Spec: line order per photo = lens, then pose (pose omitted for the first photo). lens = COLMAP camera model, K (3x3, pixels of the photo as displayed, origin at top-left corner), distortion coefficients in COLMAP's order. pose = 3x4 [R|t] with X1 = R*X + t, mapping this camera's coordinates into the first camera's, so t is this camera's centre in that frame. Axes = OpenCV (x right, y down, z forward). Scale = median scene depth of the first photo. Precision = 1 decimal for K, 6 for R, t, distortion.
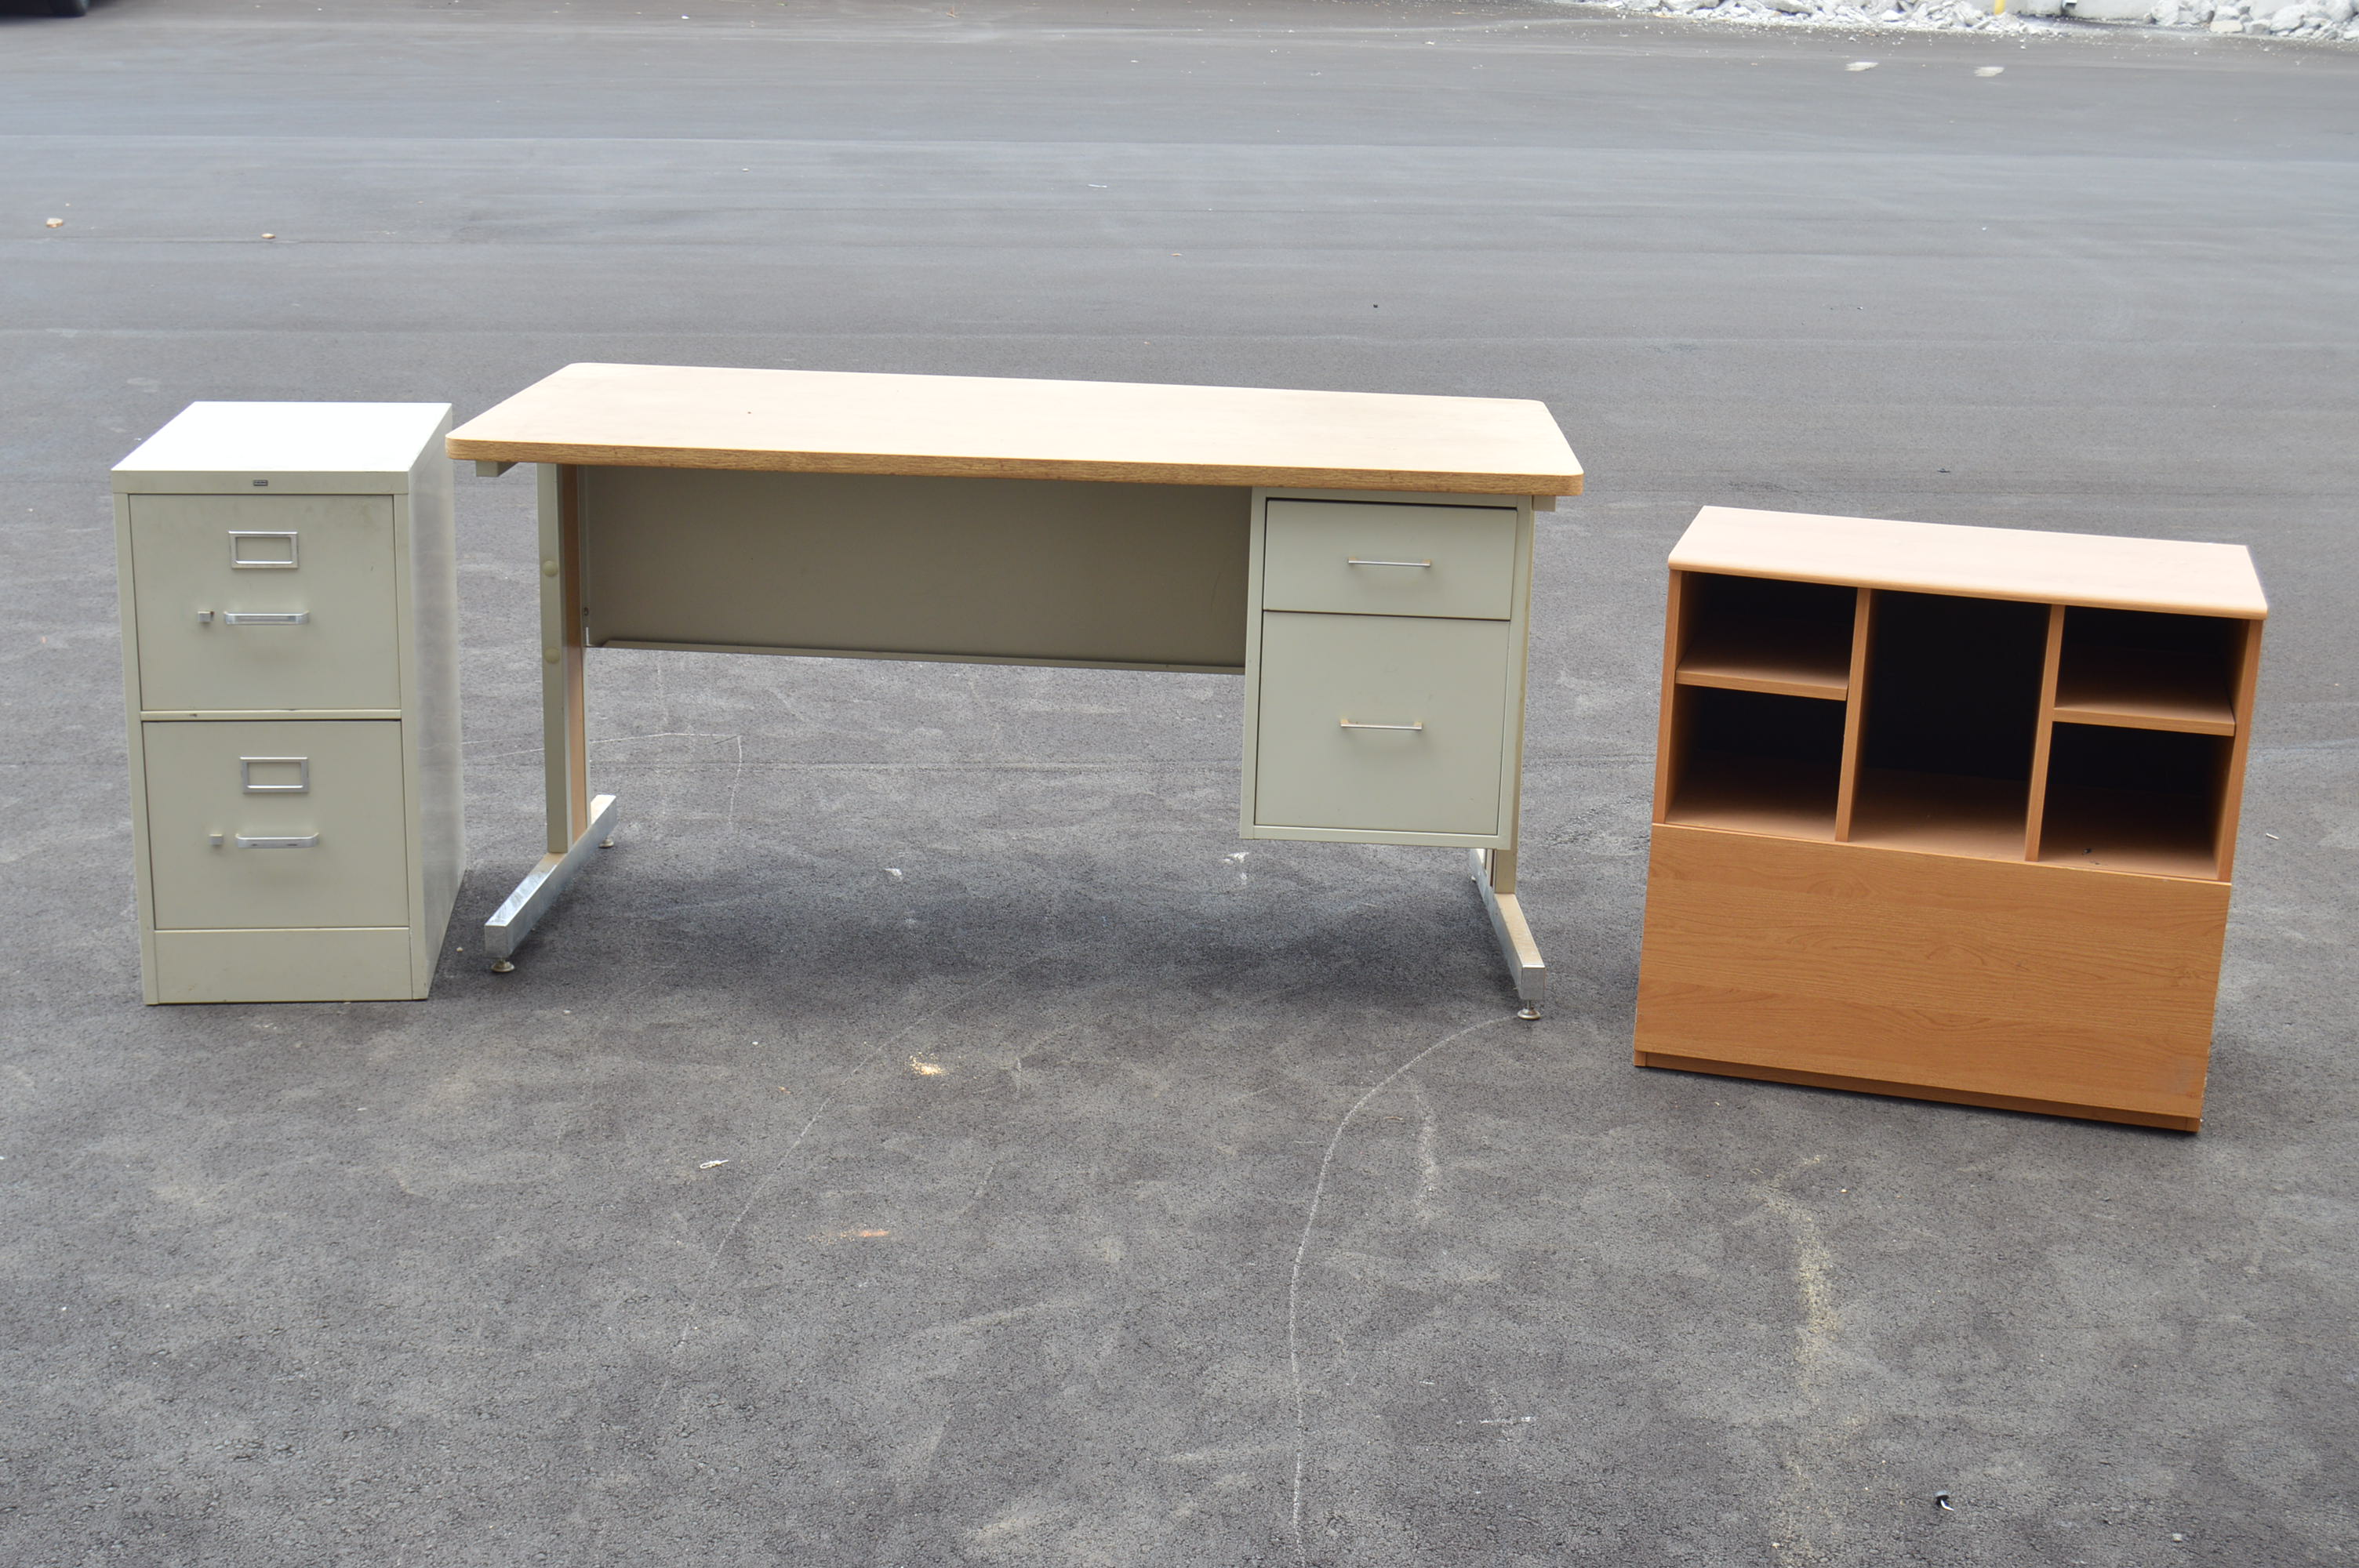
lens RADIAL K [[3007.3, 0, 1186.4], [0, 3007.3, 782.4], [0, 0, 1]] dist [-0.030747, 0.000000]
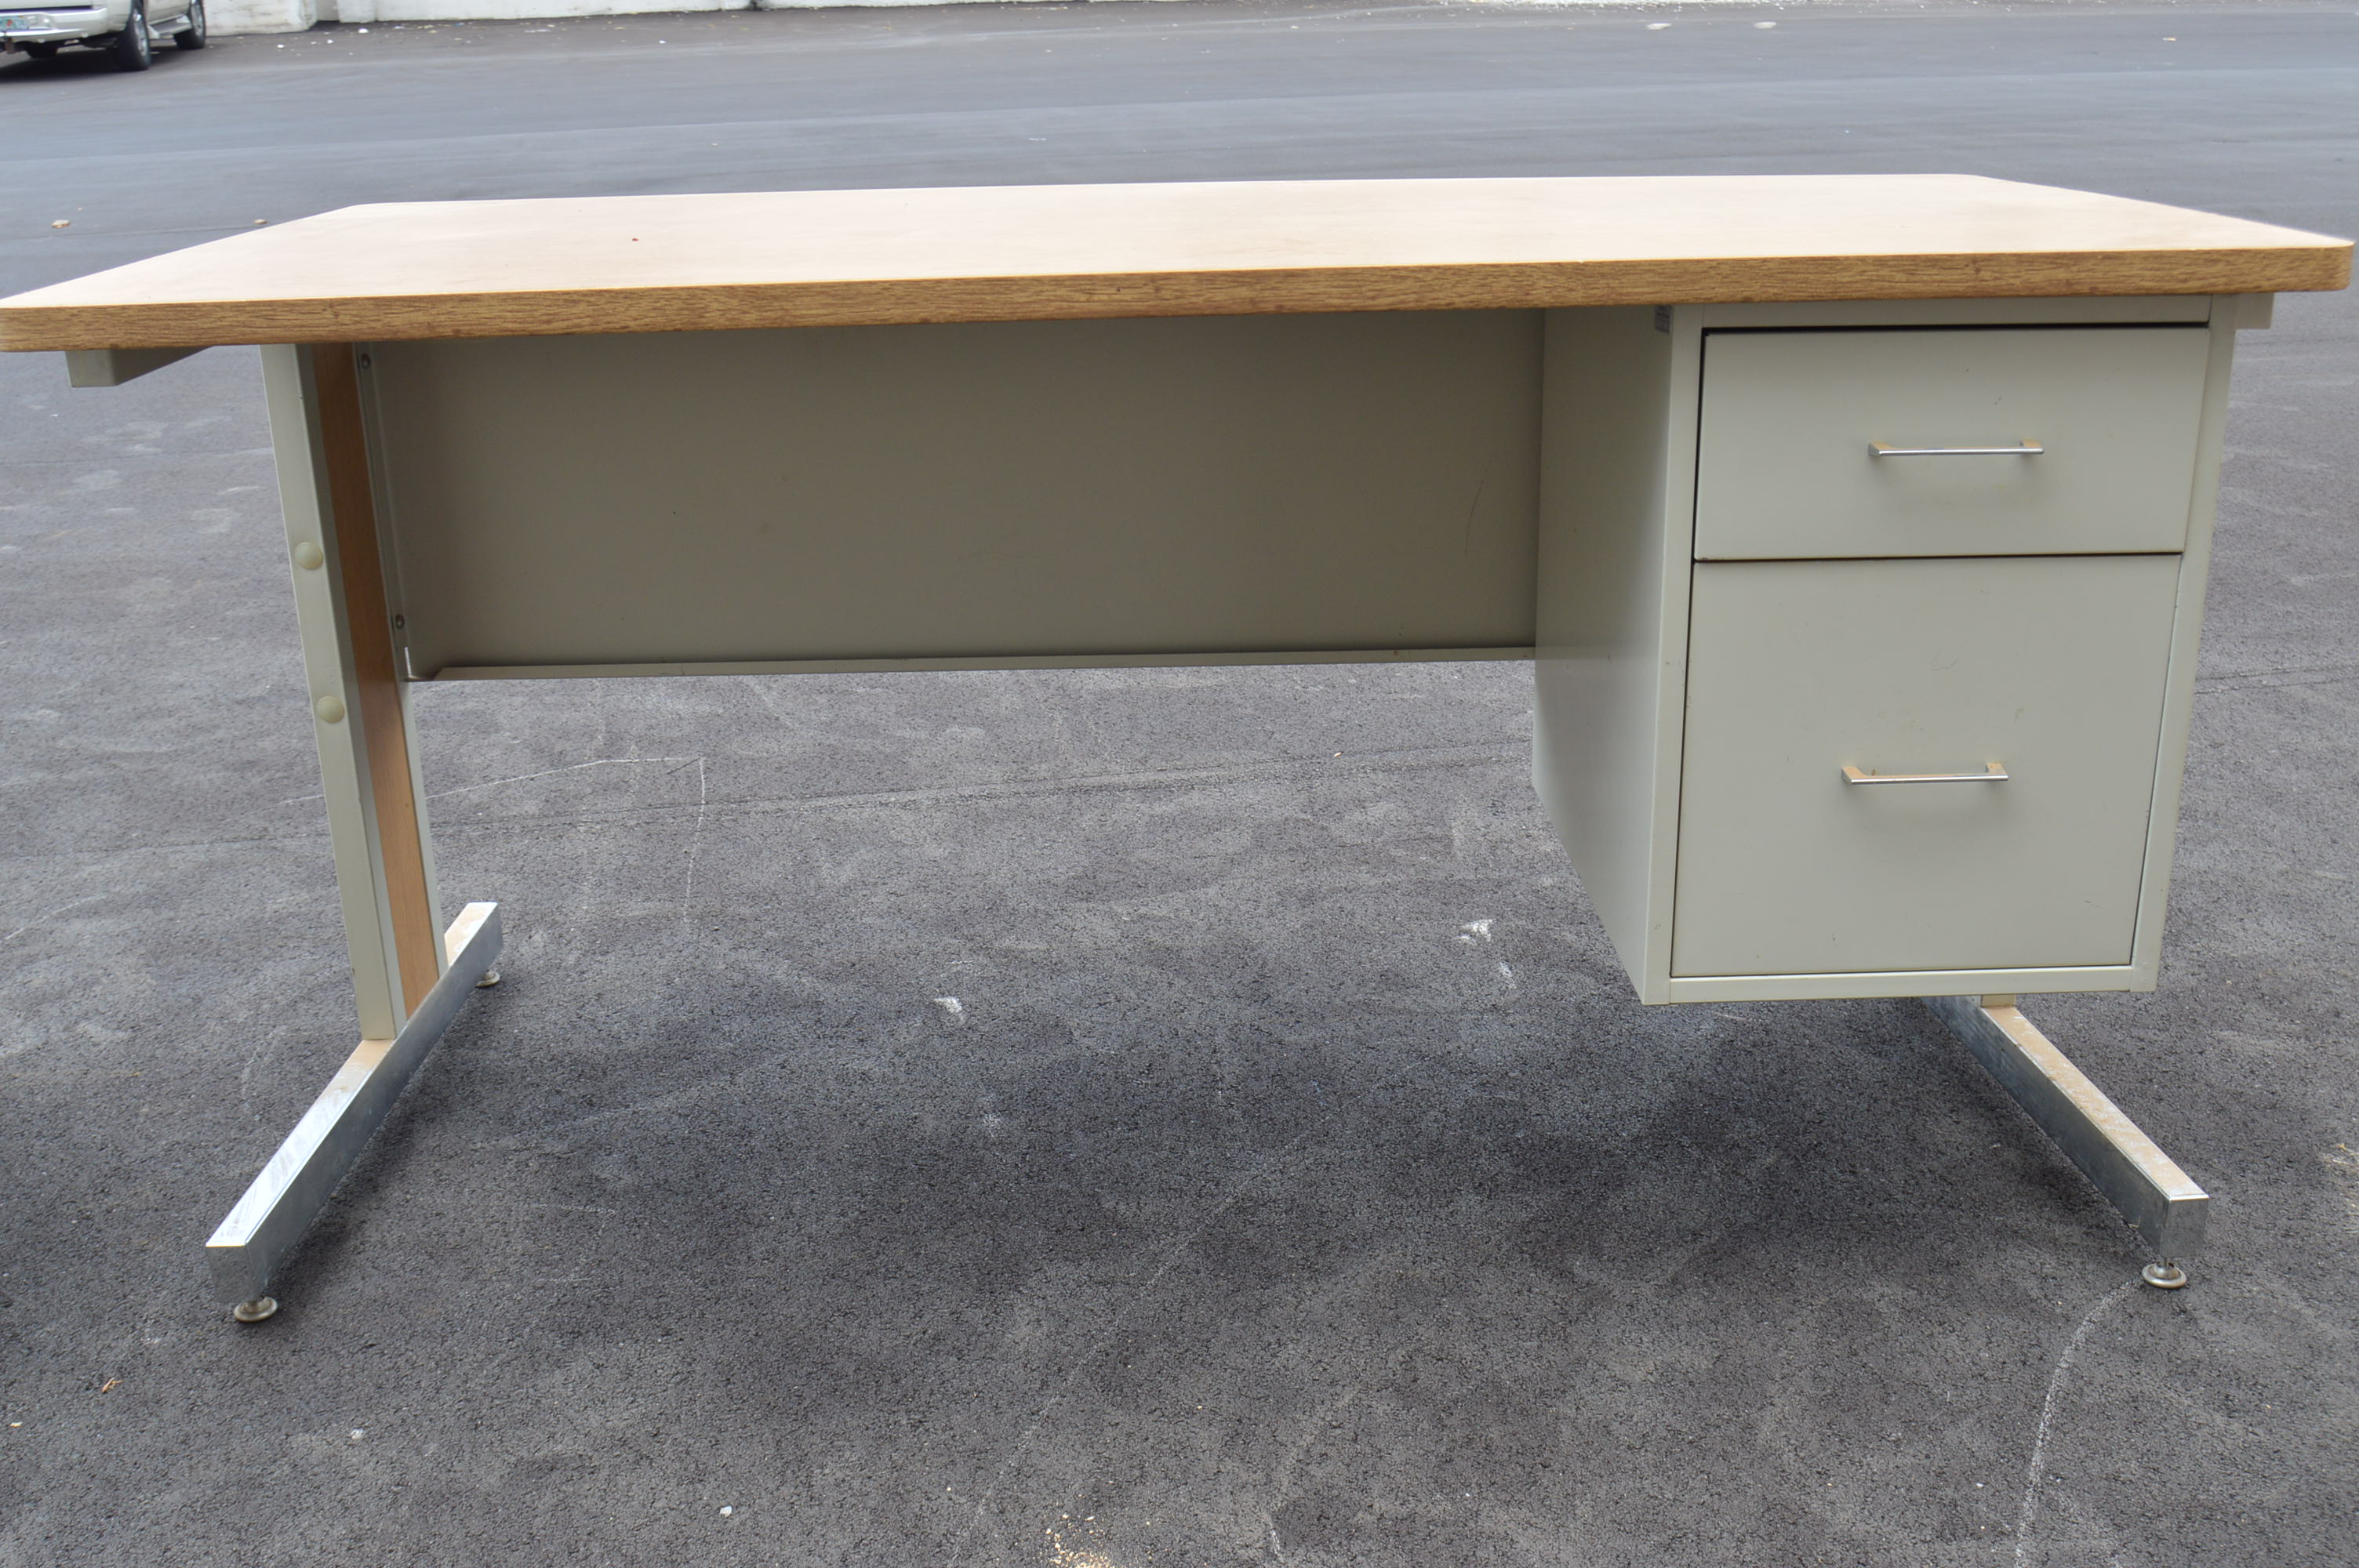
lens RADIAL K [[2290.0, 0, 1176.0], [0, 2290.0, 782.9], [0, 0, 1]] dist [-0.063867, 0.000000]
pose [[0.997521, -0.064285, 0.028618, -0.062945], [0.062445, 0.996176, 0.061113, -0.042838], [-0.032437, -0.059175, 0.997720, 0.546460]]
